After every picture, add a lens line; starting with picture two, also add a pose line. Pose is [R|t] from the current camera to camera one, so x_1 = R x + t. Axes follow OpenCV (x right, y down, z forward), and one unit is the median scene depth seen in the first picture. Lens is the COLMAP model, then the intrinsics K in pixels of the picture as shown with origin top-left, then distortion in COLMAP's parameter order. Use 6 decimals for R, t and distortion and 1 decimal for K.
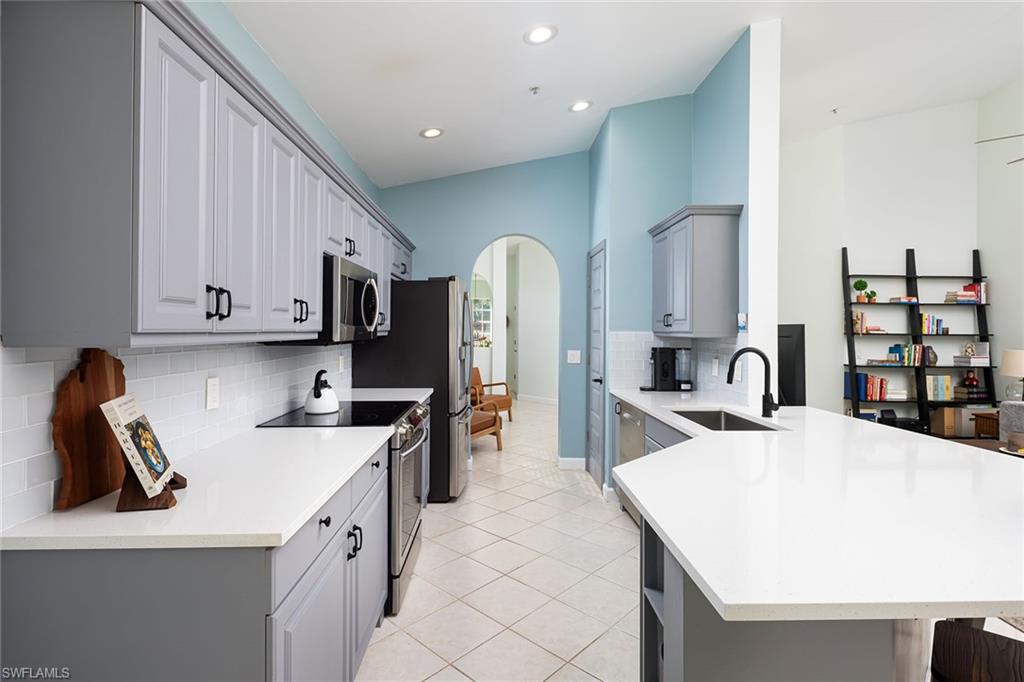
lens RADIAL K [[502.7, 0, 510.5], [0, 502.7, 326.9], [0, 0, 1]] dist [0.000229, -0.000107]
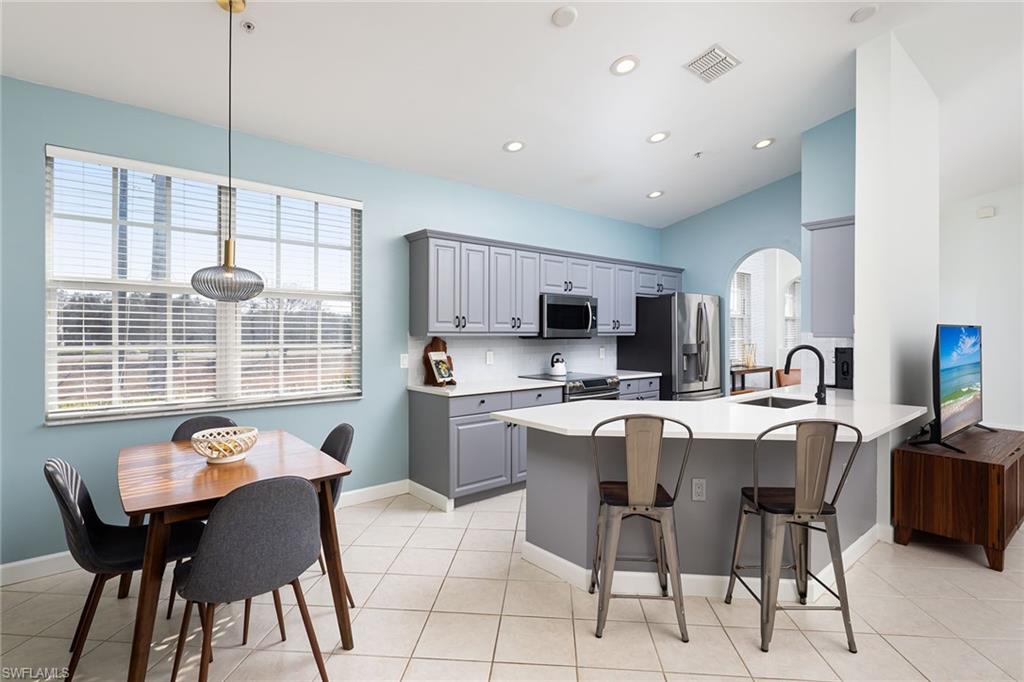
lens RADIAL K [[502.7, 0, 510.5], [0, 502.7, 326.9], [0, 0, 1]] dist [0.000229, -0.000107]
pose [[0.633995, -0.009963, -0.773273, 0.466961], [0.004059, 0.999946, -0.009556, 0.002924], [0.773326, 0.002920, 0.634001, -0.153724]]
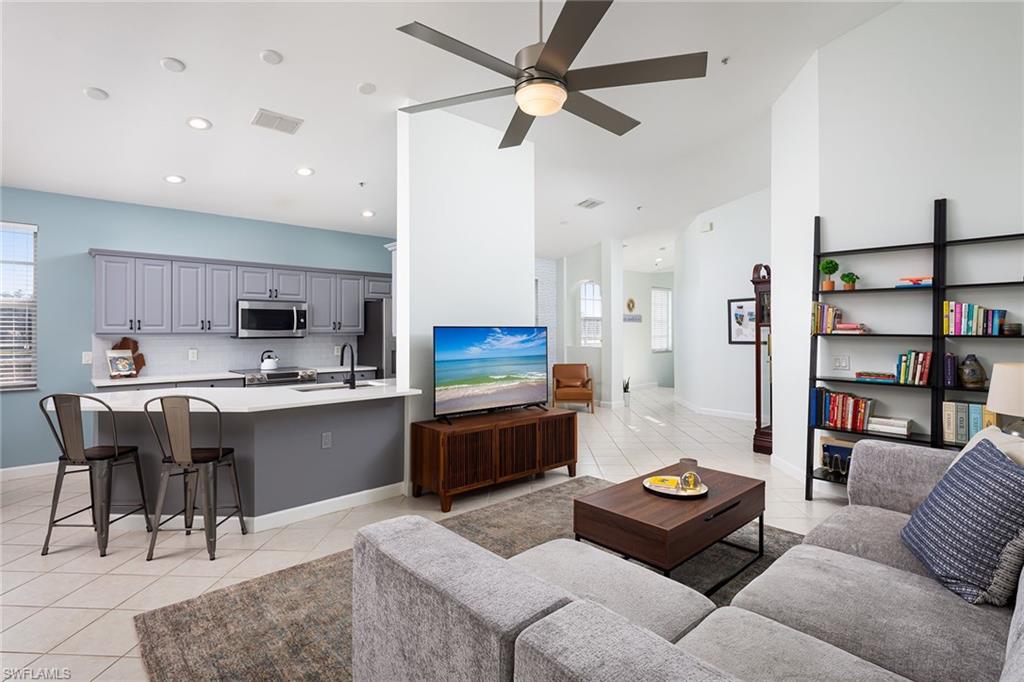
lens RADIAL K [[502.7, 0, 510.5], [0, 502.7, 326.9], [0, 0, 1]] dist [0.000229, -0.000107]
pose [[0.647729, -0.011134, -0.761790, 0.957161], [0.009217, 0.999935, -0.006778, 0.003754], [0.761815, -0.002631, 0.647789, 0.187656]]
